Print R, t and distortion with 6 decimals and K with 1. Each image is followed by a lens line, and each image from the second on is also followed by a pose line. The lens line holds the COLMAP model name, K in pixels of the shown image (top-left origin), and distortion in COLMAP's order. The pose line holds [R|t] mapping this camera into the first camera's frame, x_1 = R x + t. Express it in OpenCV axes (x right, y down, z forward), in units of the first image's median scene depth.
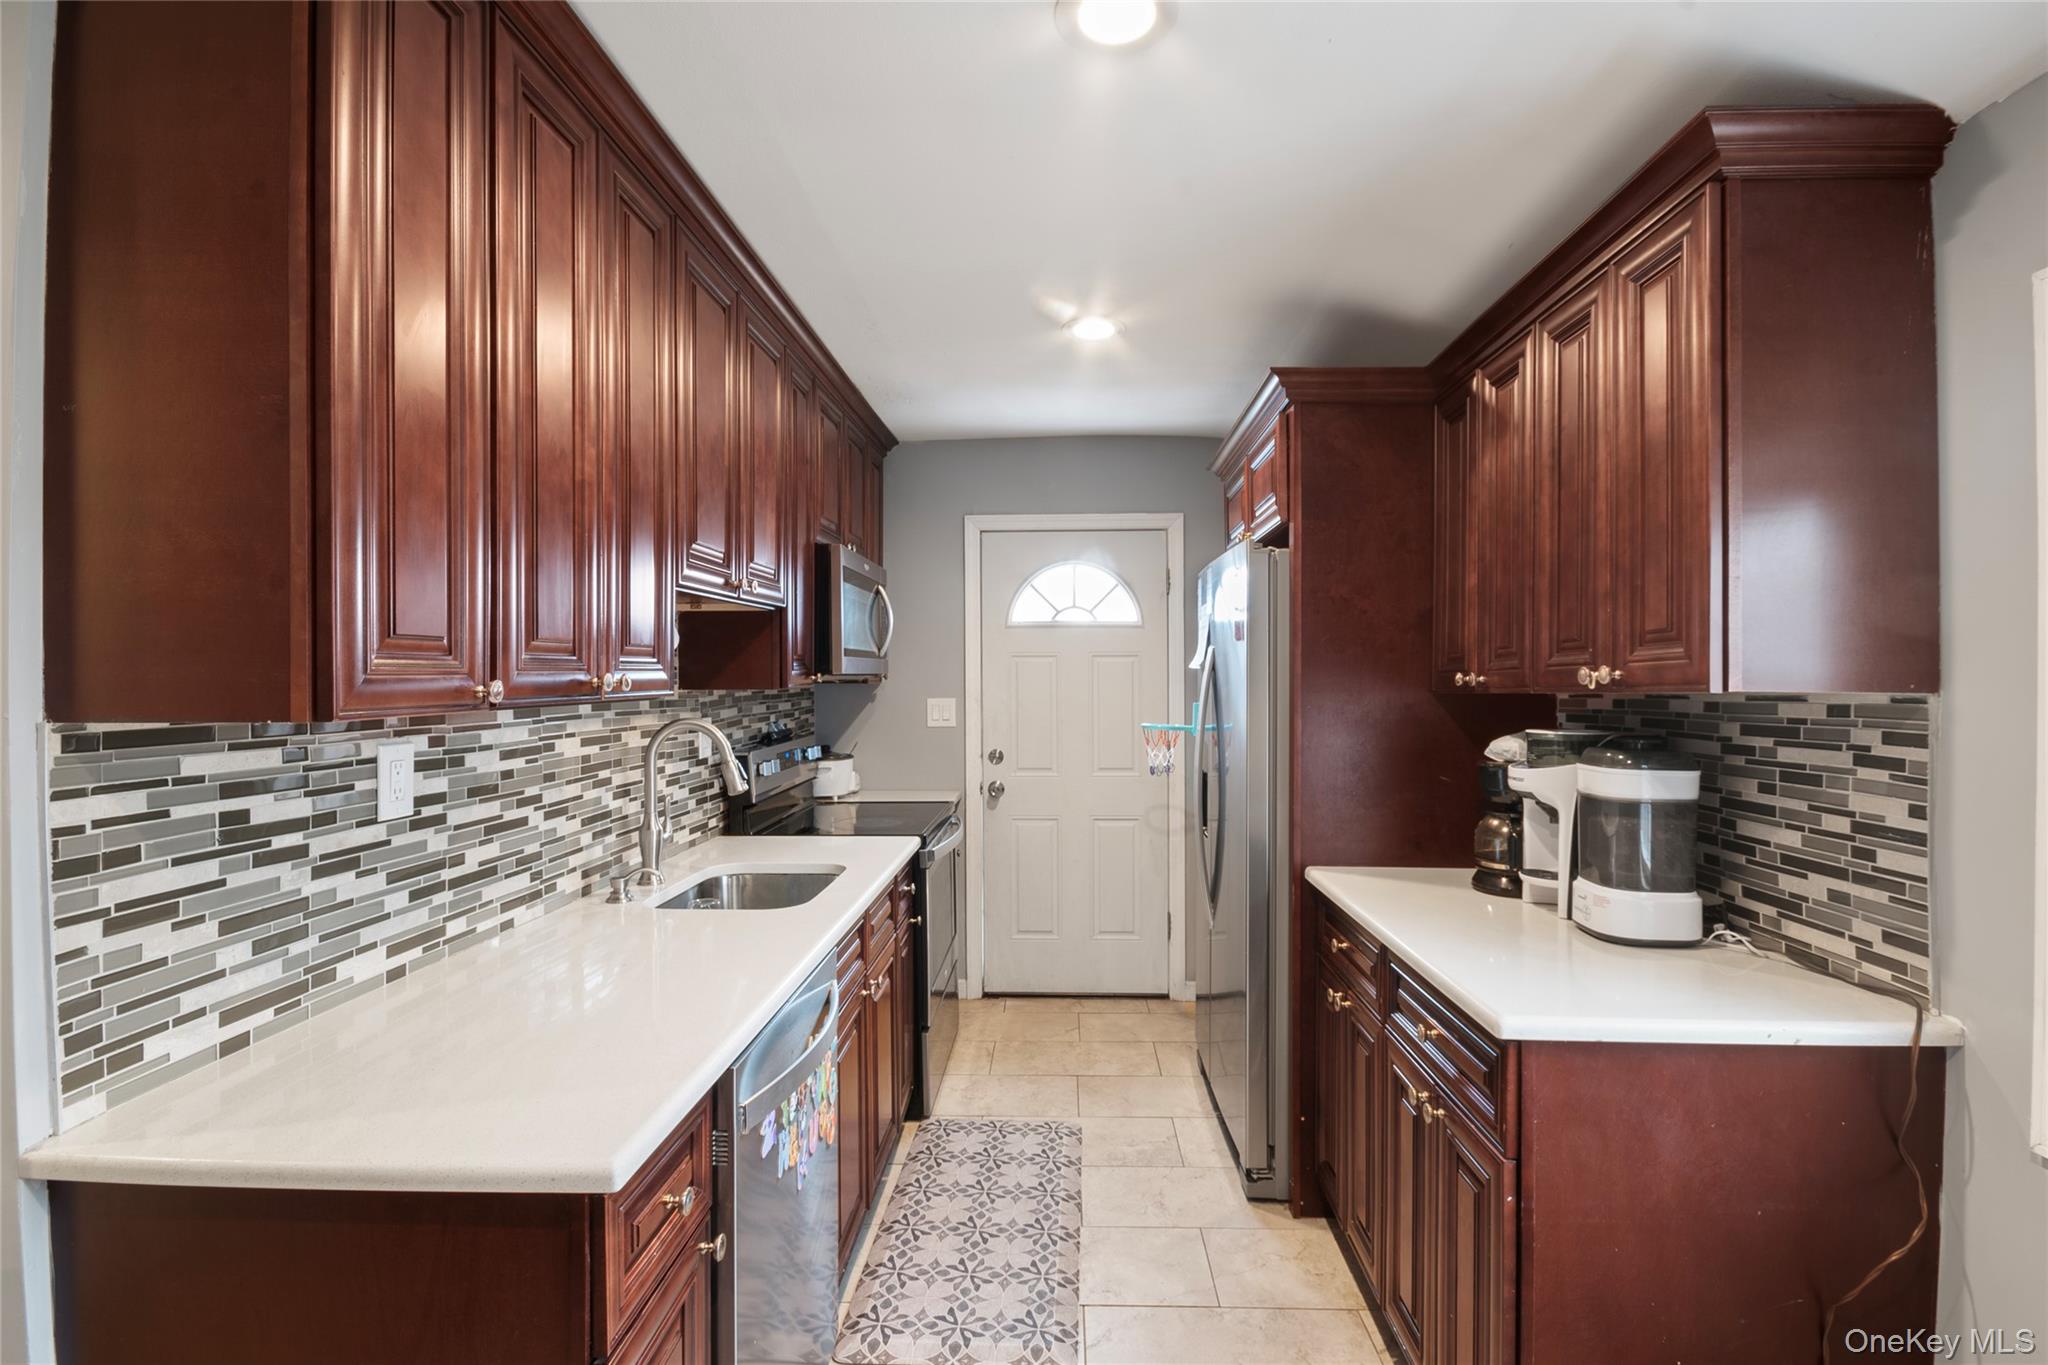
lens RADIAL K [[938.1, 0, 1034.8], [0, 938.1, 665.1], [0, 0, 1]] dist [-0.001015, -0.001918]
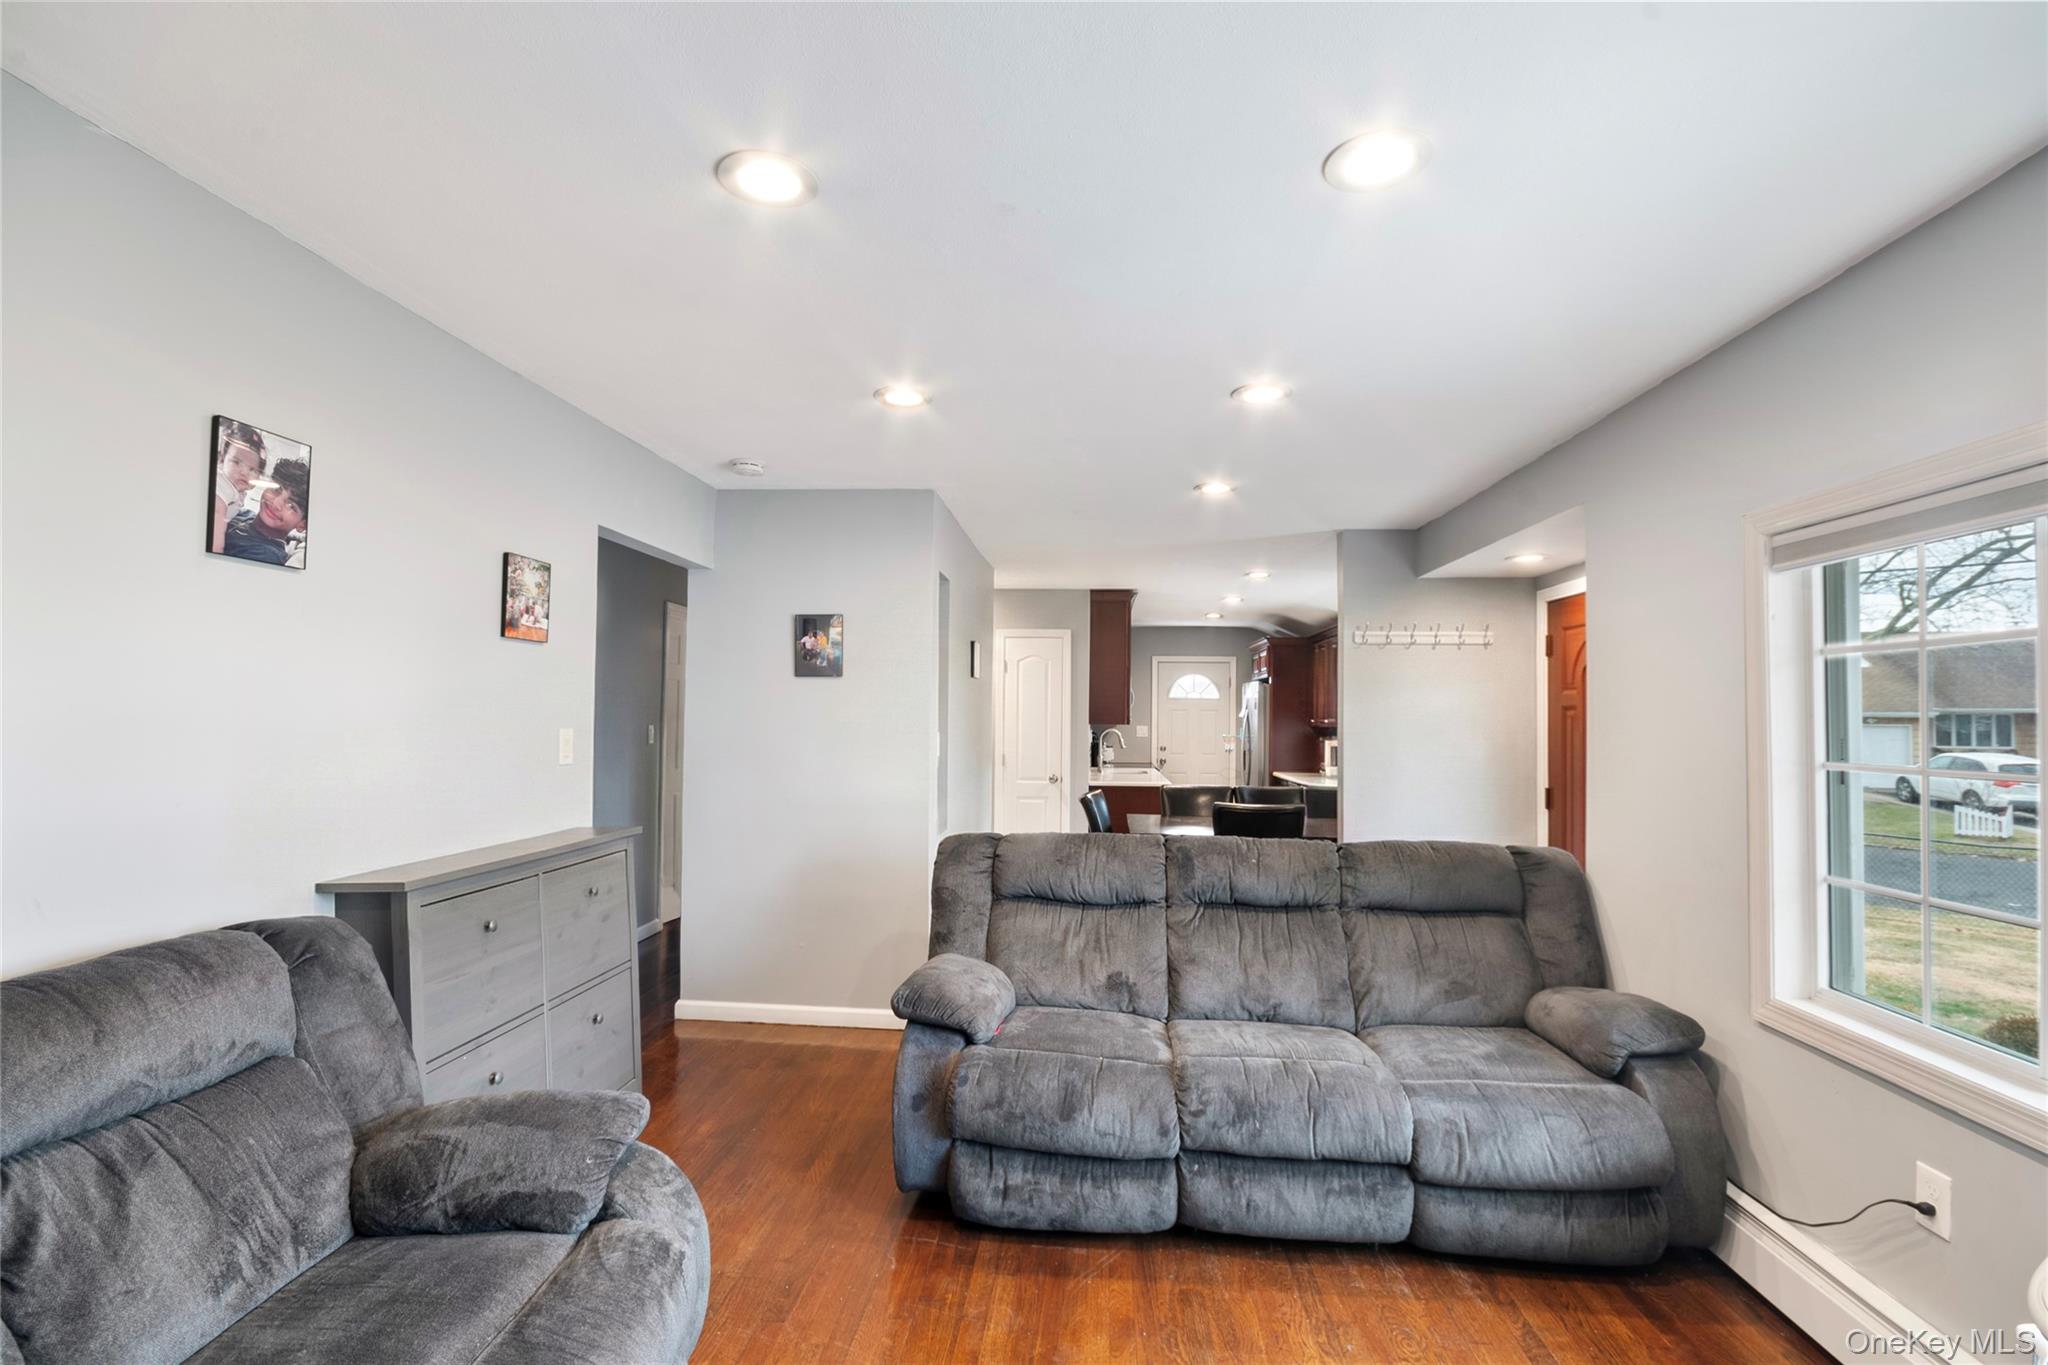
lens RADIAL K [[938.1, 0, 1024.6], [0, 938.1, 686.3], [0, 0, 1]] dist [-0.001015, -0.001918]
pose [[0.999008, 0.012837, -0.042631, -0.712647], [-0.013640, 0.999734, -0.018596, -0.049838], [0.042381, 0.019159, 0.998918, -3.667161]]
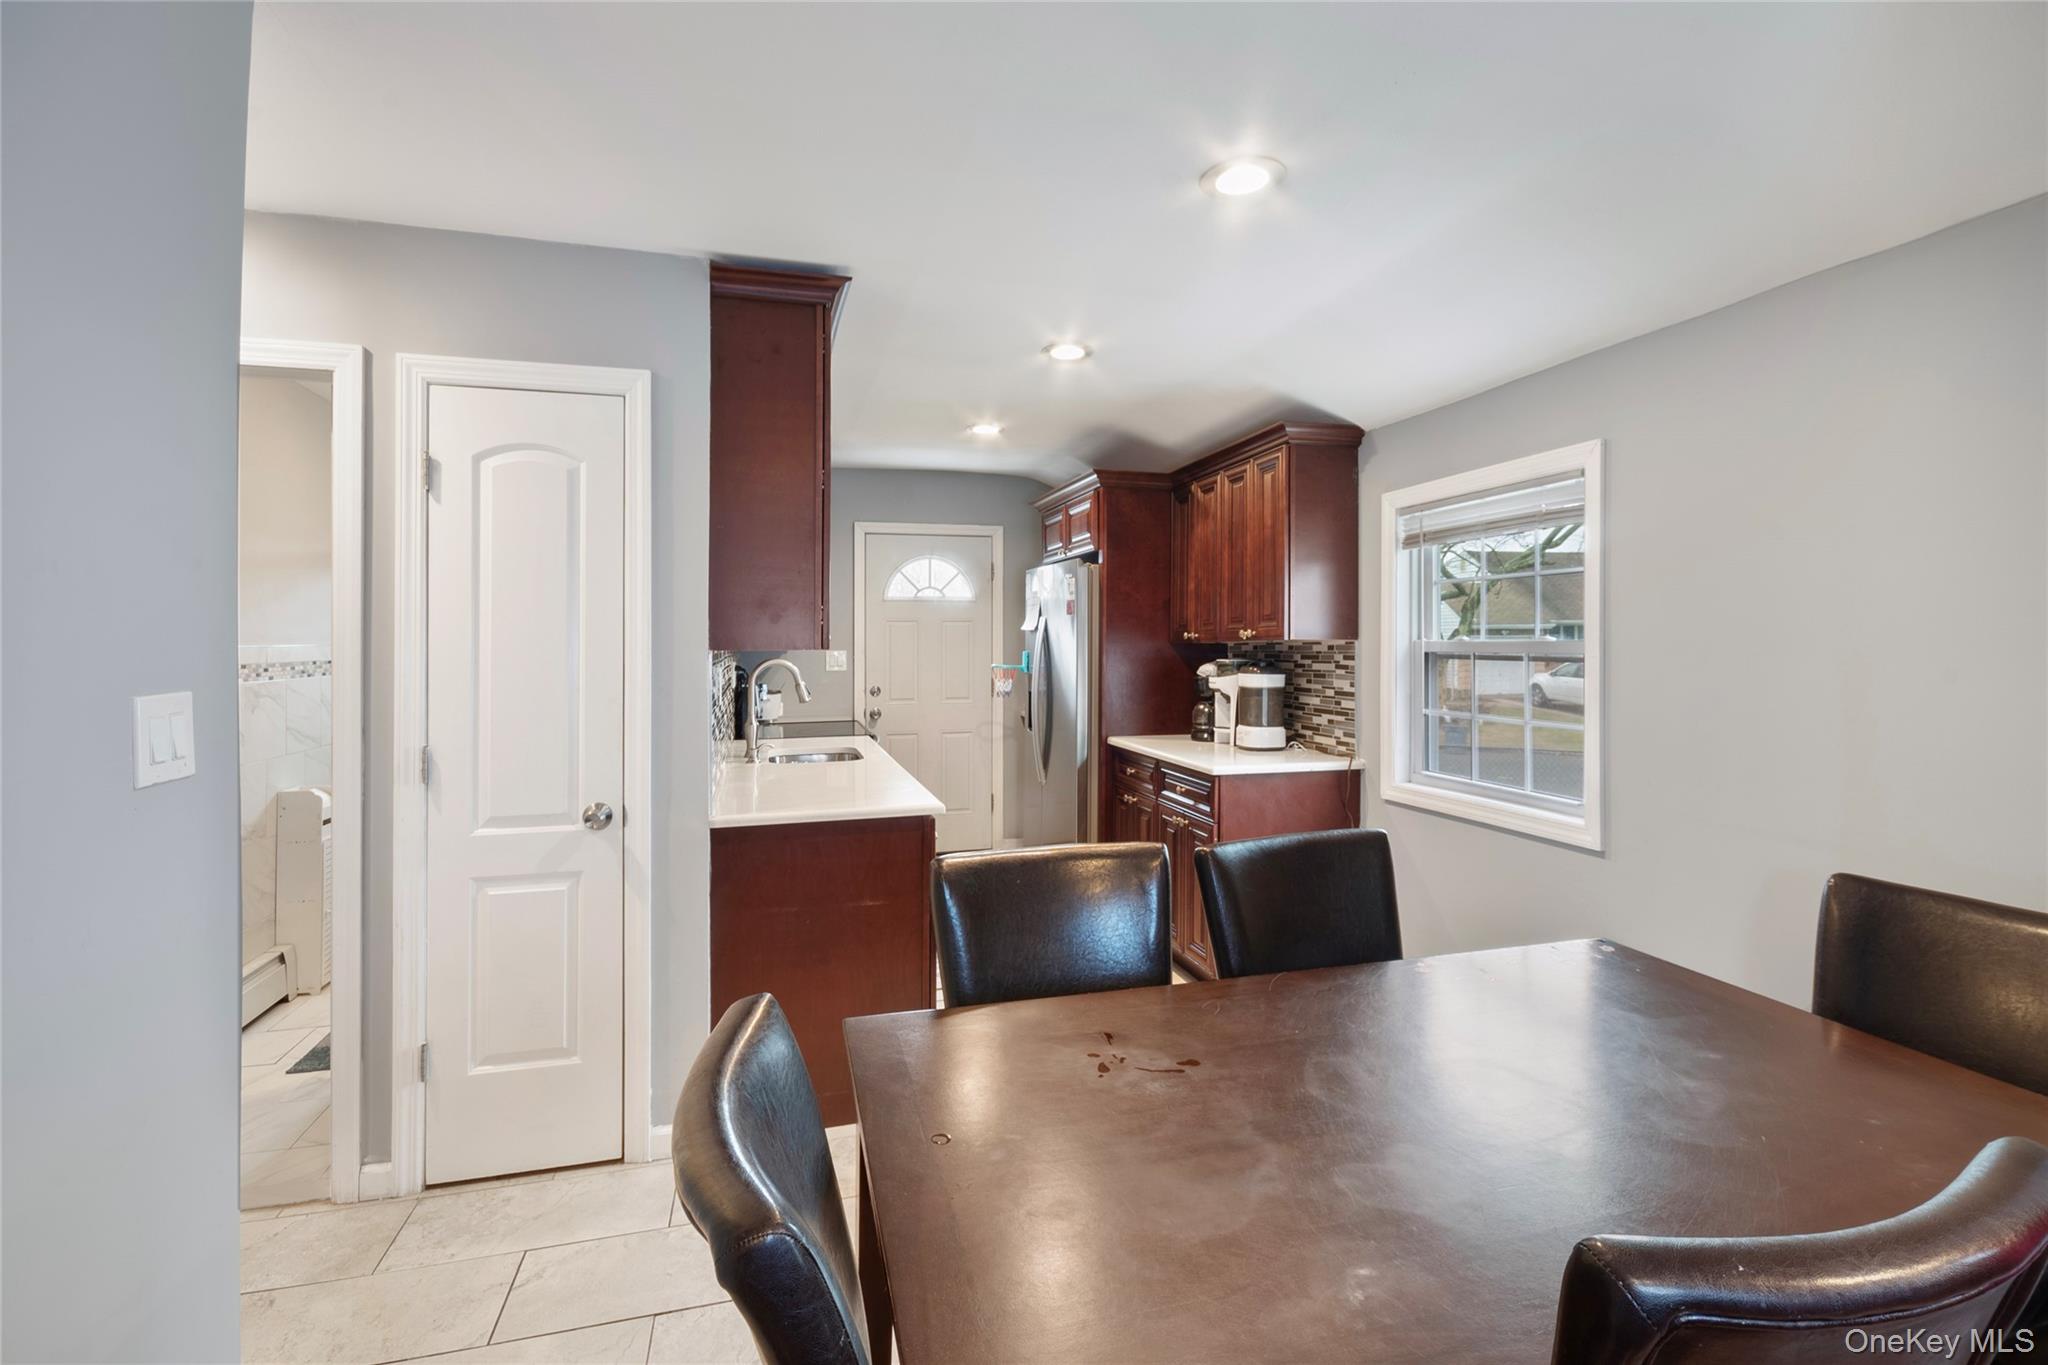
lens RADIAL K [[938.1, 0, 1041.1], [0, 938.1, 621.8], [0, 0, 1]] dist [-0.001015, -0.001918]
pose [[0.947363, 0.006918, 0.320088, -0.580456], [-0.005025, 0.999965, -0.006741, 0.000504], [-0.320123, 0.004778, 0.947364, -0.963203]]
